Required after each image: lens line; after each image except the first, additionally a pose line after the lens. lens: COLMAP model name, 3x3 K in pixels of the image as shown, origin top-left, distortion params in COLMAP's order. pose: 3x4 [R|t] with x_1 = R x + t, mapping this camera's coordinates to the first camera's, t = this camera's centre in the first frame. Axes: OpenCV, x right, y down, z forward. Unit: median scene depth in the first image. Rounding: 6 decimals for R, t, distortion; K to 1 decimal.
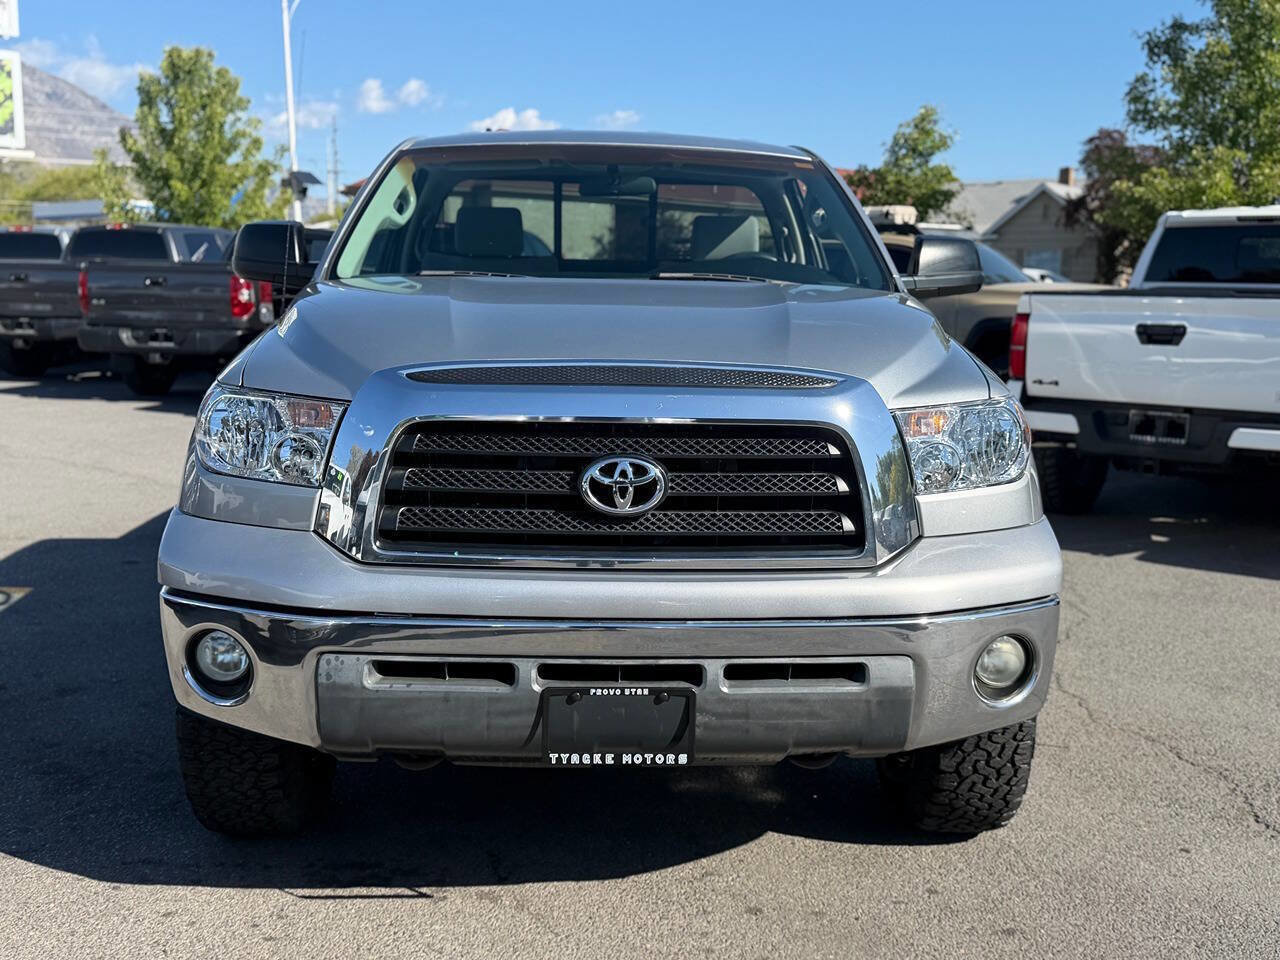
lens RADIAL K [[1168.7, 0, 640.0], [0, 1168.7, 480.0], [0, 0, 1]] dist [0.082126, -0.001675]
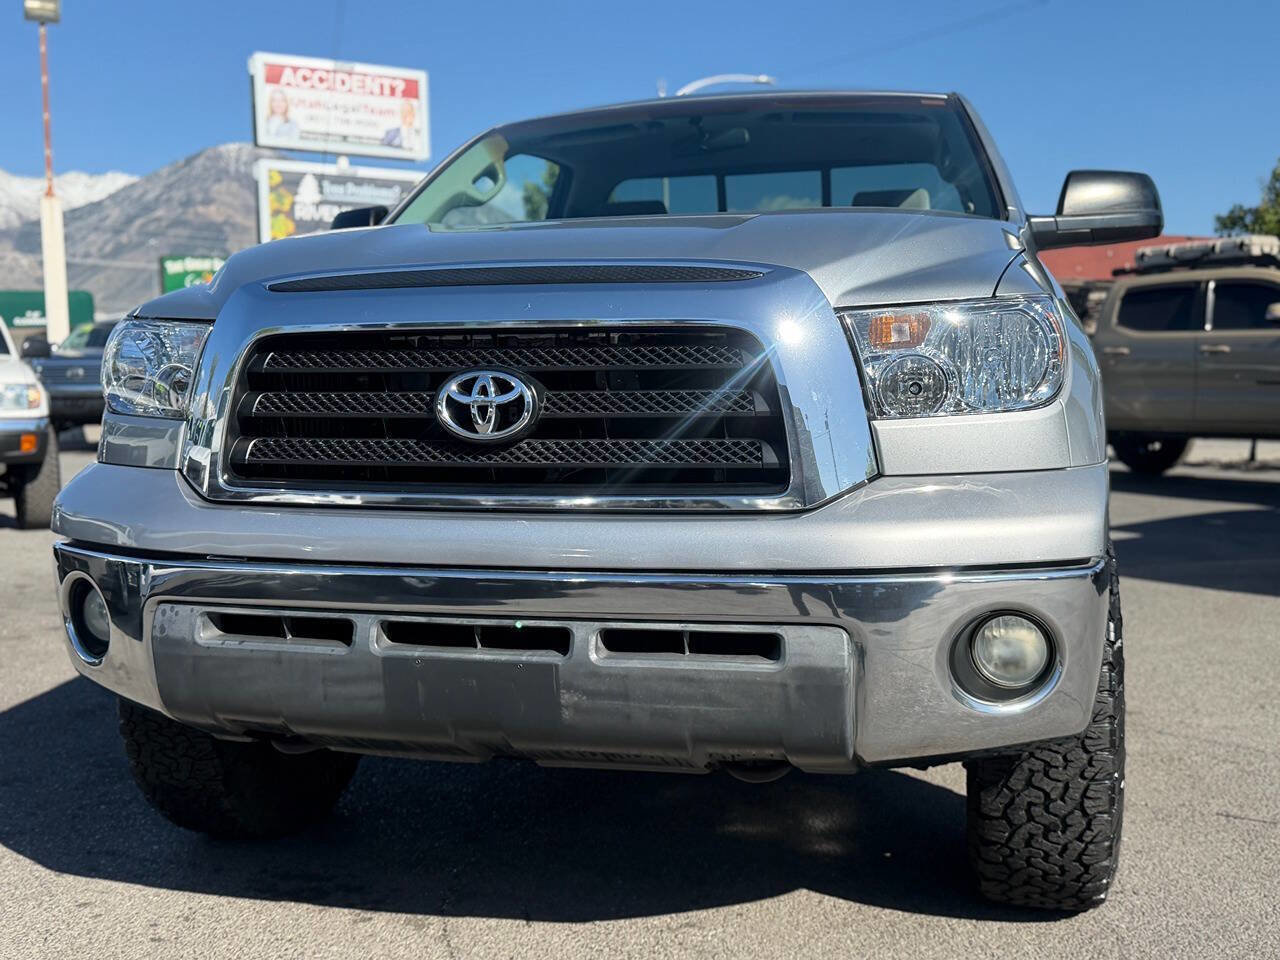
lens RADIAL K [[1214.4, 0, 640.0], [0, 1214.4, 480.0], [0, 0, 1]] dist [0.150271, -0.290100]
pose [[0.962298, -0.000956, -0.271994, 0.316416], [-0.017066, 0.997811, -0.063887, 0.107961], [0.271460, 0.066121, 0.960176, 0.214030]]
